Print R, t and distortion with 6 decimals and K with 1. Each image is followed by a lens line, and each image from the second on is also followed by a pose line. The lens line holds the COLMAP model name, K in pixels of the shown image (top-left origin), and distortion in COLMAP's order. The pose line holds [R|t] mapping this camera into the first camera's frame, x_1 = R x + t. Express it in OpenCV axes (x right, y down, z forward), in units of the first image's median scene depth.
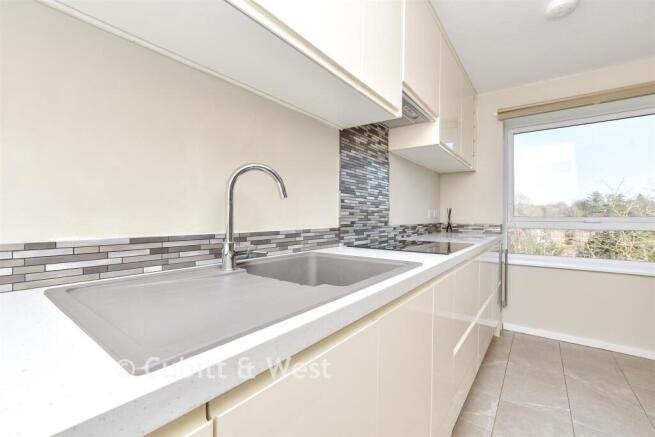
lens RADIAL K [[287.3, 0, 329.6], [0, 287.3, 221.0], [0, 0, 1]] dist [0.000375, 0.000170]
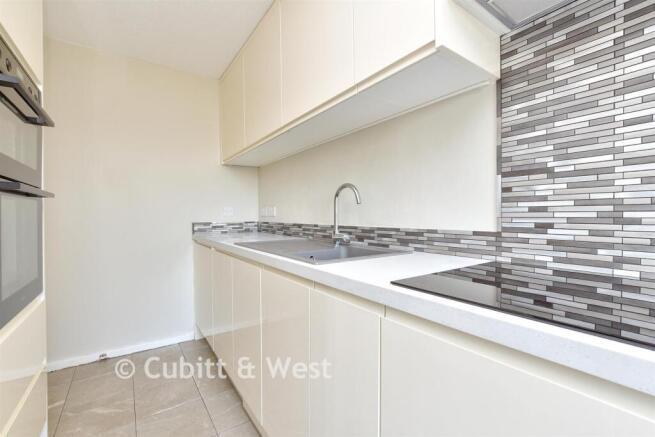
lens RADIAL K [[287.3, 0, 329.6], [0, 287.3, 214.7], [0, 0, 1]] dist [0.000375, 0.000170]
pose [[-0.298783, 0.005077, -0.954308, 0.757661], [0.000707, 0.999987, 0.005099, -0.019091], [0.954321, 0.000849, -0.298783, 0.822182]]
